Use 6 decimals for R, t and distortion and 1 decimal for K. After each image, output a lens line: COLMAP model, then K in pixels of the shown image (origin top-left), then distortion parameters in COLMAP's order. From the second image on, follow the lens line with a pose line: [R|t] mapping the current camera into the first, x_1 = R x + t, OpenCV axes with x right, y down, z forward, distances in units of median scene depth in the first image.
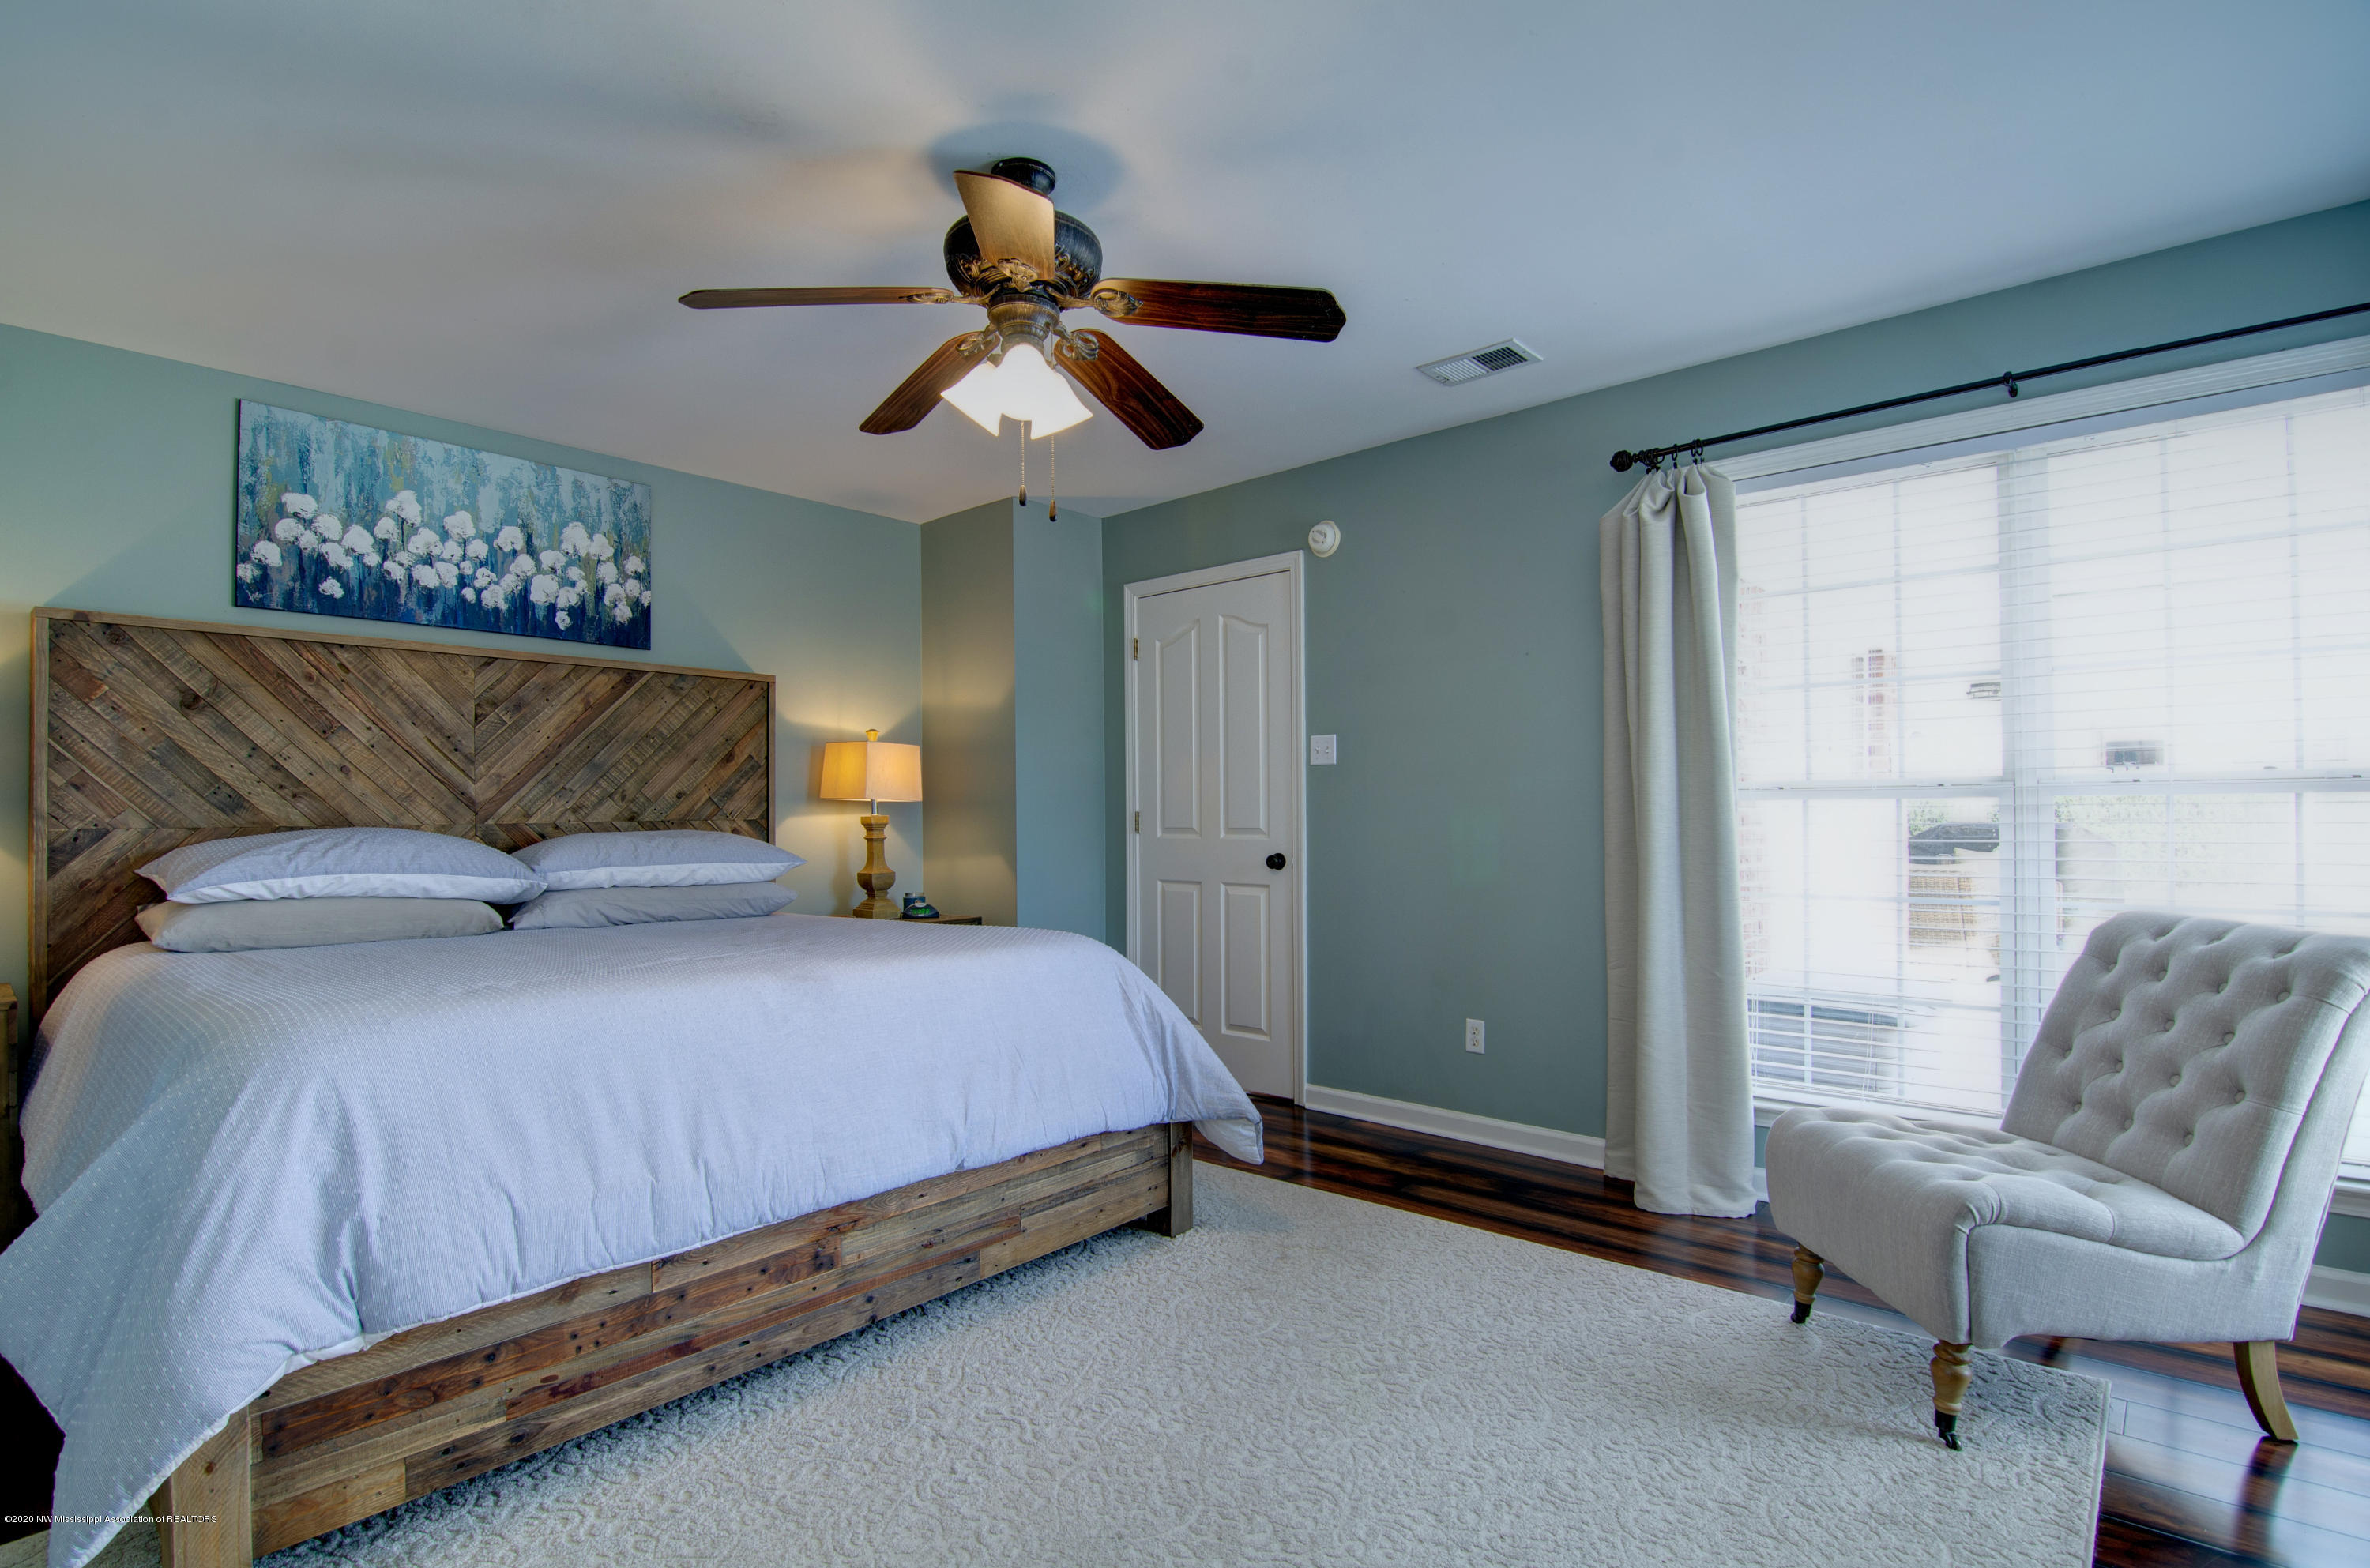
lens RADIAL K [[1150.2, 0, 1162.9], [0, 1150.2, 800.1], [0, 0, 1]] dist [-0.003540, -0.010977]
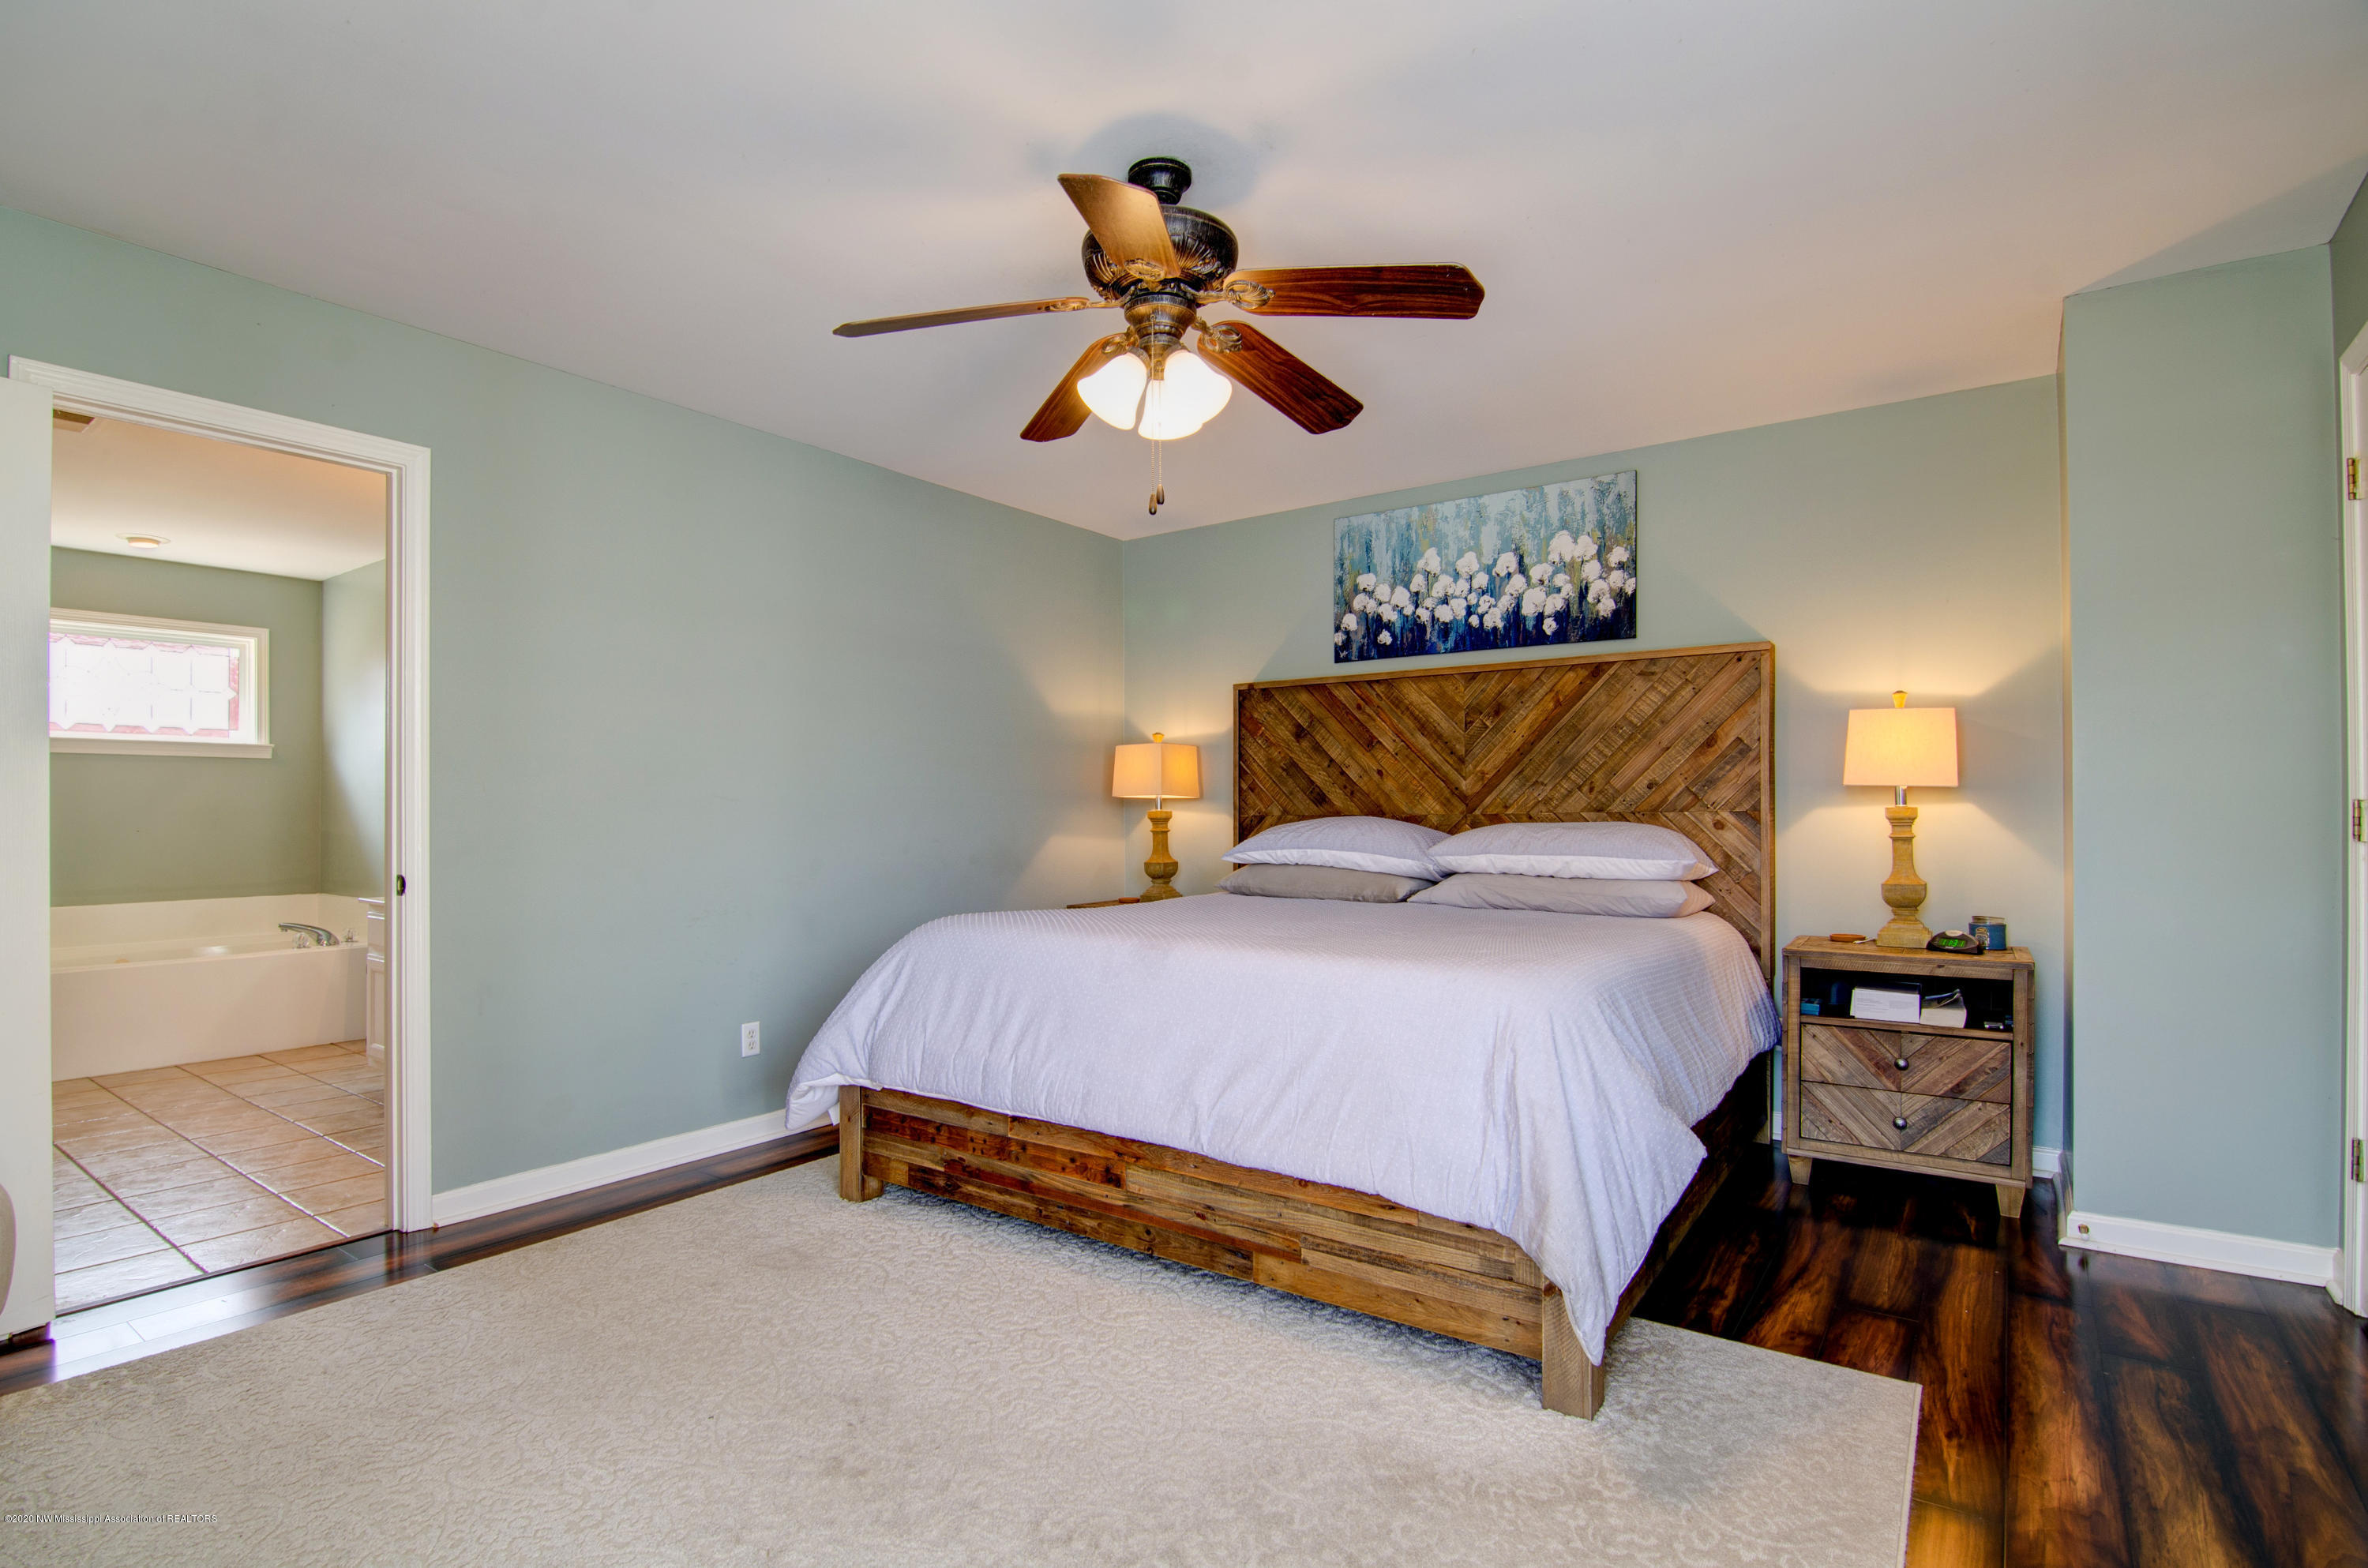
lens RADIAL K [[1149.3, 0, 1161.9], [0, 1149.3, 800.1], [0, 0, 1]] dist [-0.003540, -0.010977]
pose [[0.095992, -0.003373, -0.995376, 0.558424], [0.017307, 0.999849, -0.001719, 0.002907], [0.995232, -0.017062, 0.096036, 0.571101]]
